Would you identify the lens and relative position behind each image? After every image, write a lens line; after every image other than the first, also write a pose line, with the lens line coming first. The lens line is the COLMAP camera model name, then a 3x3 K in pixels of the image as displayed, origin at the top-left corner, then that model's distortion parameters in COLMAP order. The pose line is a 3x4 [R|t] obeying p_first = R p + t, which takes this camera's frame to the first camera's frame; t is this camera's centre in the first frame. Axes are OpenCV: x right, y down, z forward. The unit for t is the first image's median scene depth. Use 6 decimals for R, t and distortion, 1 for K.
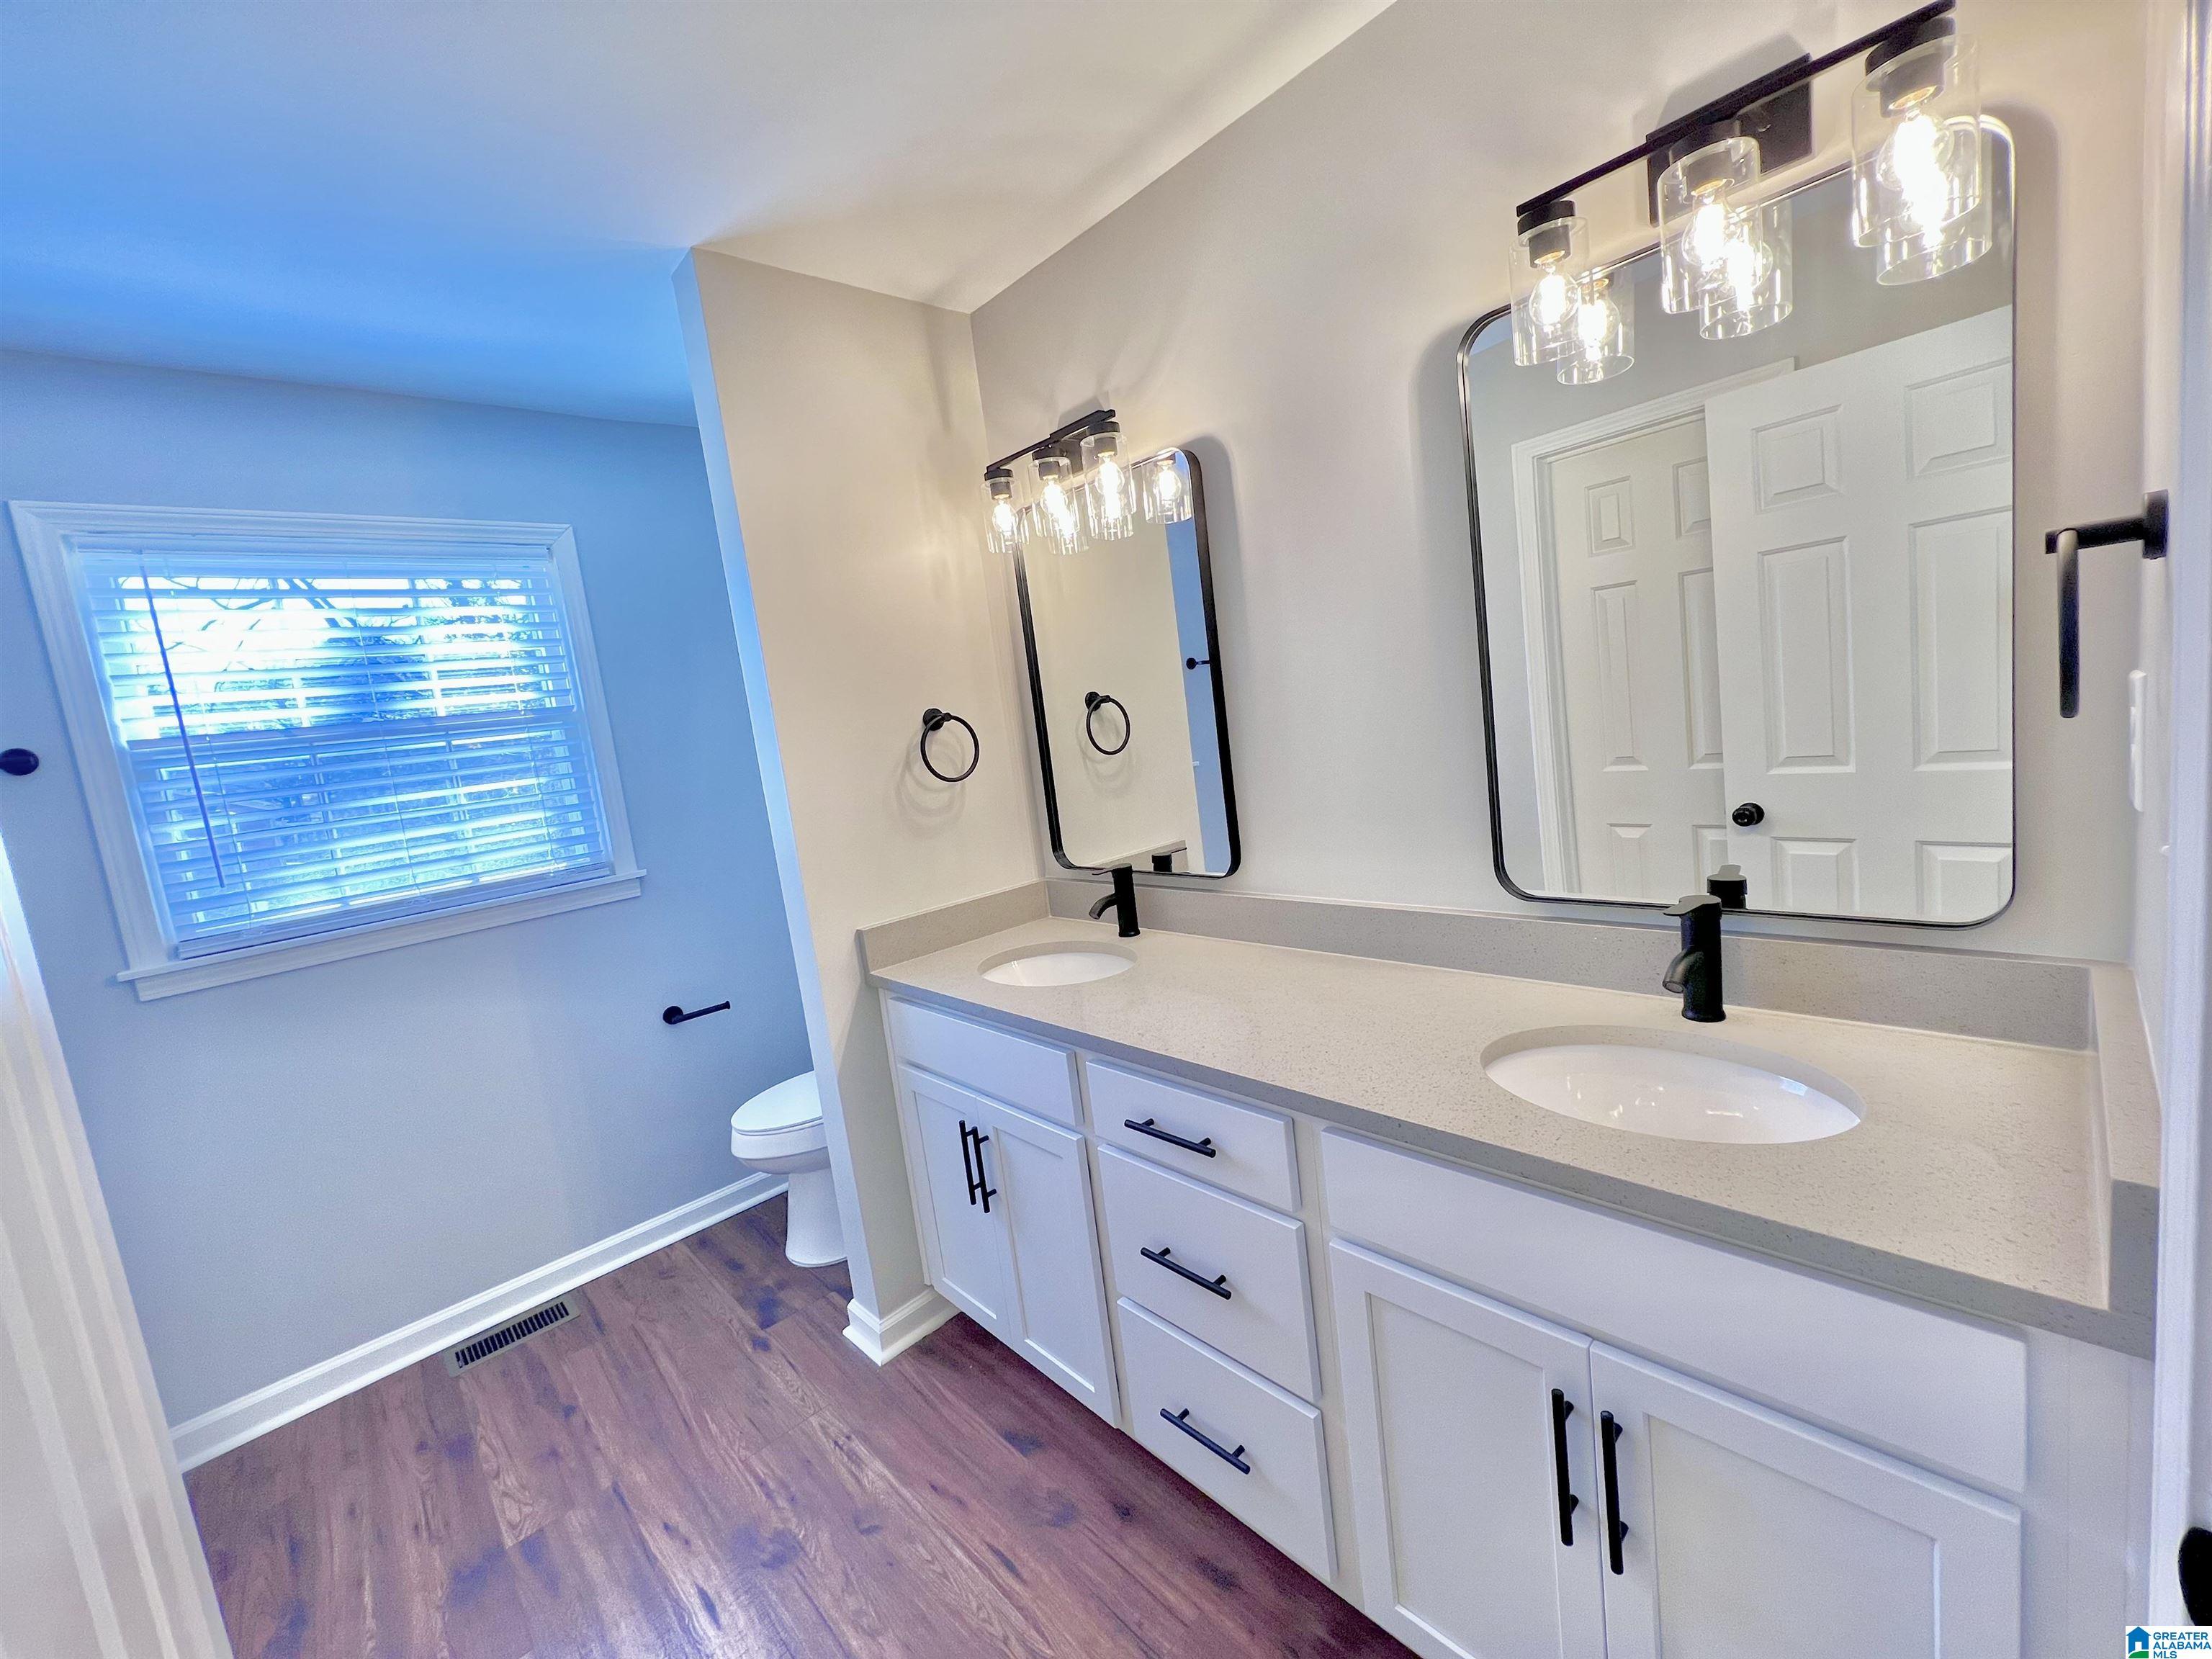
lens RADIAL K [[897.3, 0, 1121.4], [0, 897.3, 806.8], [0, 0, 1]] dist [-0.000388, -0.000113]
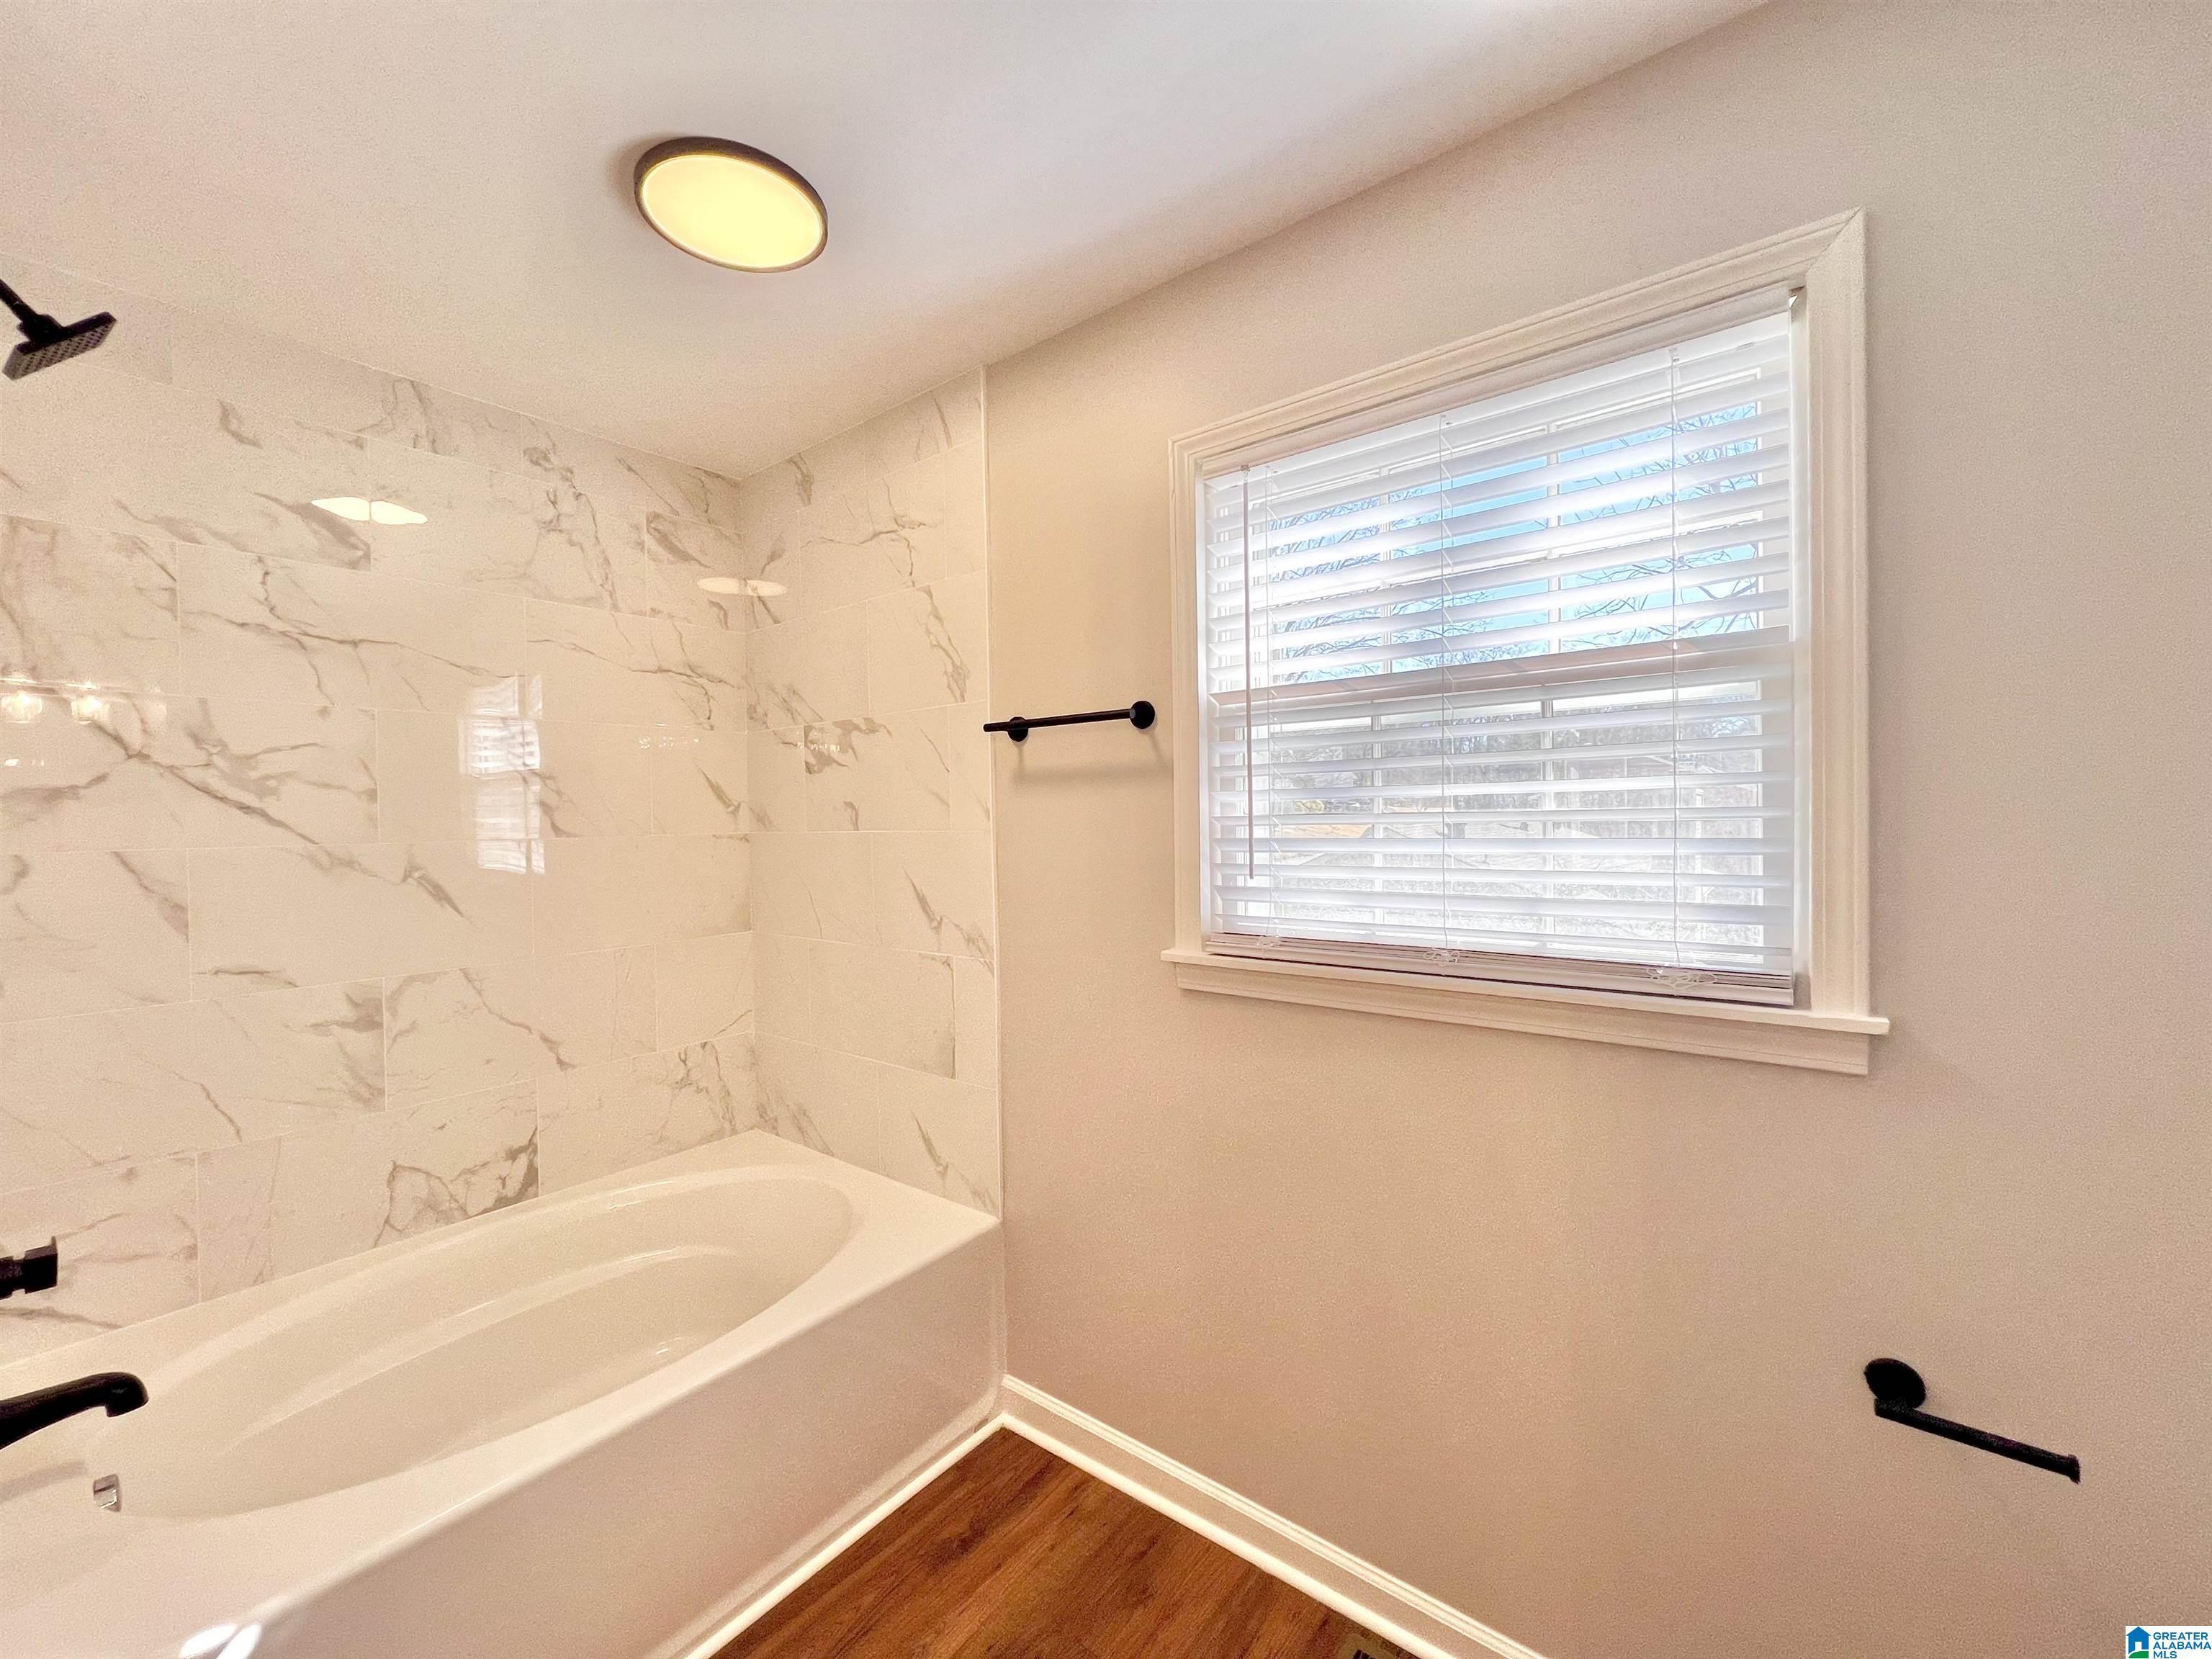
lens RADIAL K [[879.5, 0, 1103.2], [0, 879.5, 823.6], [0, 0, 1]] dist [-0.001369, 0.000503]
pose [[0.145423, 0.132772, -0.980420, -0.268209], [-0.107531, 0.987205, 0.117741, -0.038433], [0.983509, 0.088304, 0.157839, 0.773883]]
